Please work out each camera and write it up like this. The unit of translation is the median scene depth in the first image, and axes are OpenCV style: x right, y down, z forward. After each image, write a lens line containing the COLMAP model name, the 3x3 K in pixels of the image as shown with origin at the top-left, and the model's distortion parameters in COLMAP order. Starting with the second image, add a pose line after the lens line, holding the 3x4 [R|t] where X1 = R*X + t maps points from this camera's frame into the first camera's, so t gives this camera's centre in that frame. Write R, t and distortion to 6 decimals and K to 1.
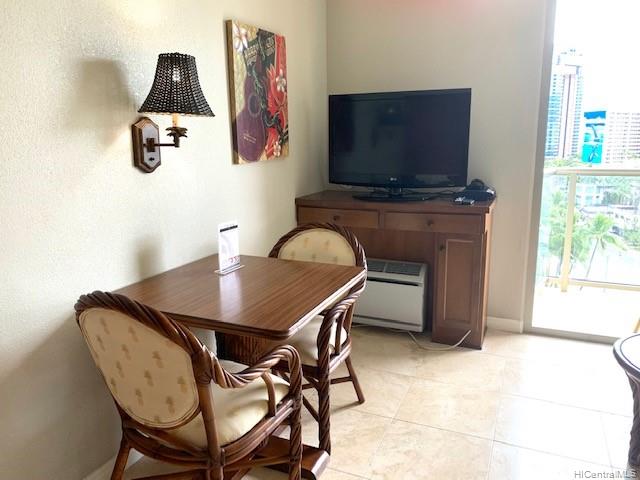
lens RADIAL K [[490.0, 0, 322.0], [0, 490.0, 236.5], [0, 0, 1]] dist [0.037926, -0.056941]
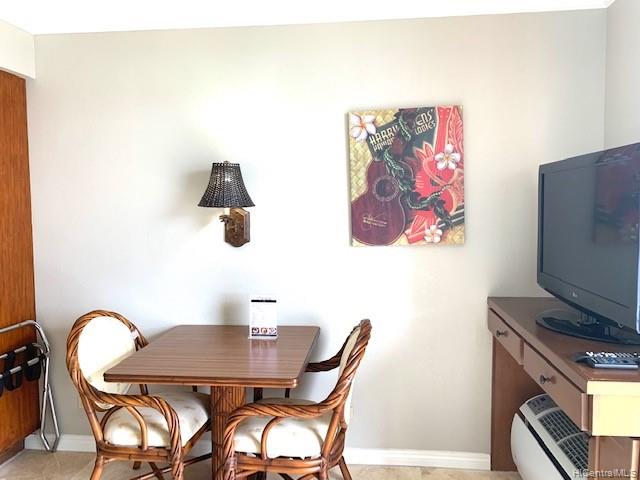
lens RADIAL K [[490.0, 0, 320.2], [0, 490.0, 245.4], [0, 0, 1]] dist [0.037926, -0.056941]
pose [[0.311203, 0.102626, -0.944786, 0.723697], [-0.179616, 0.982586, 0.047568, -0.174387], [0.933215, 0.154896, 0.324217, 0.565927]]
